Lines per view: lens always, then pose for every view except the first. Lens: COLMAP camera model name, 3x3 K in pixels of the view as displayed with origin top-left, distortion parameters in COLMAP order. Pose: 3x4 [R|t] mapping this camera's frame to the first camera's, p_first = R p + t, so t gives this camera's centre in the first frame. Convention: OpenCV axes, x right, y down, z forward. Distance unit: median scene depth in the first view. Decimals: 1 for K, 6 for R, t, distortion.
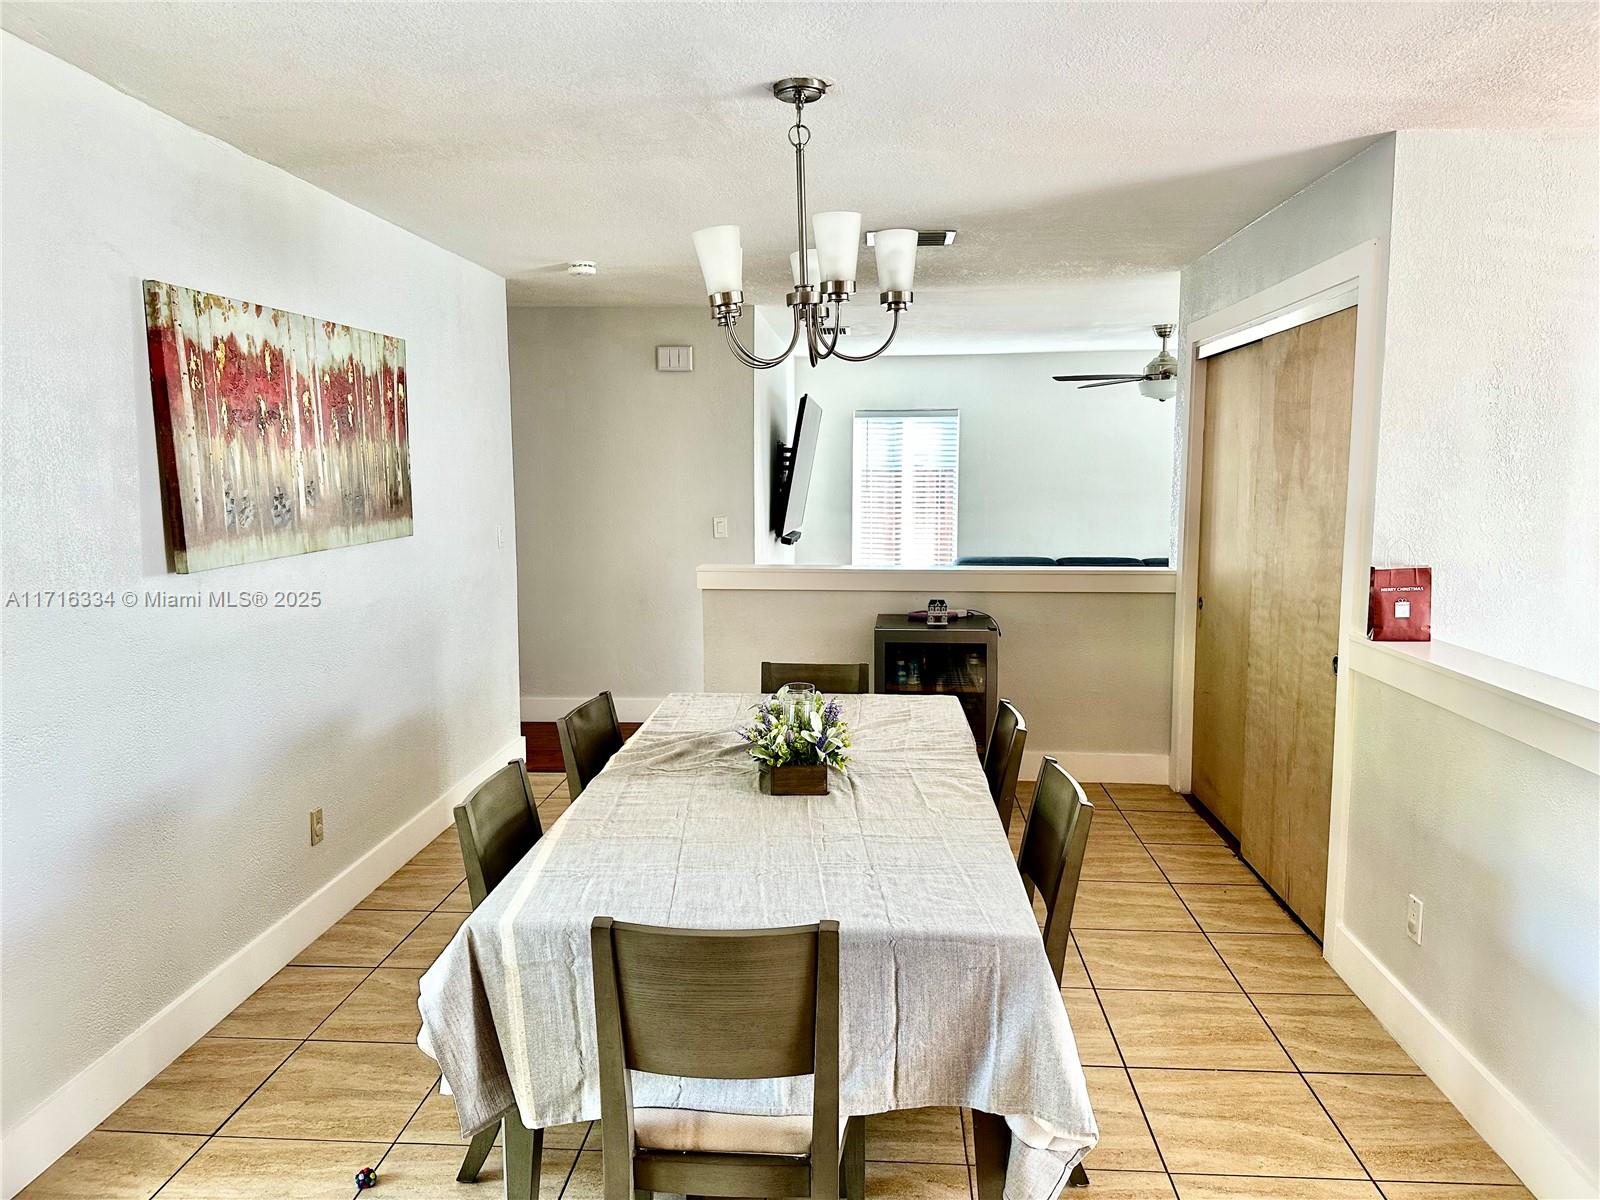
lens RADIAL K [[1124.5, 0, 770.4], [0, 1124.5, 596.0], [0, 0, 1]] dist [0.050782, -0.055026]
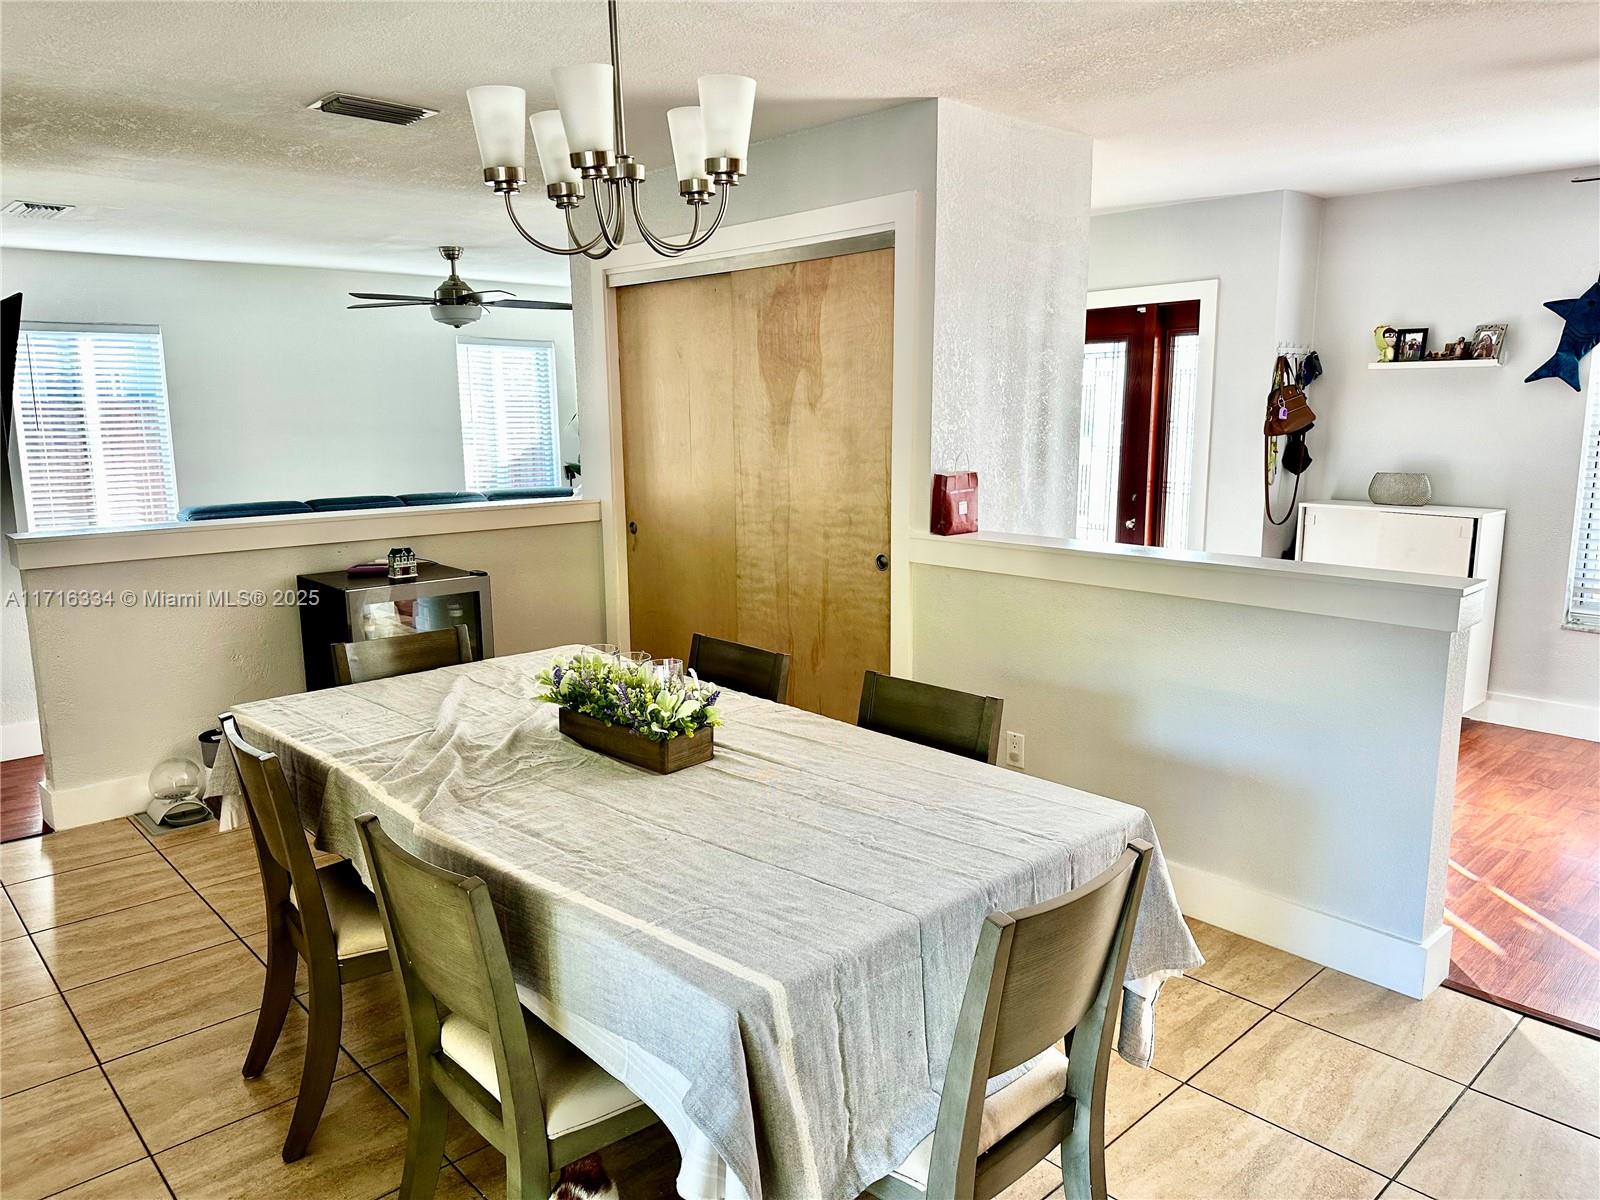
lens RADIAL K [[1124.5, 0, 806.8], [0, 1124.5, 610.4], [0, 0, 1]] dist [0.050782, -0.055026]
pose [[0.653742, -0.137278, 0.744162, -0.380757], [0.088195, 0.990527, 0.105247, -0.017115], [-0.751561, -0.003173, 0.659656, 0.256882]]
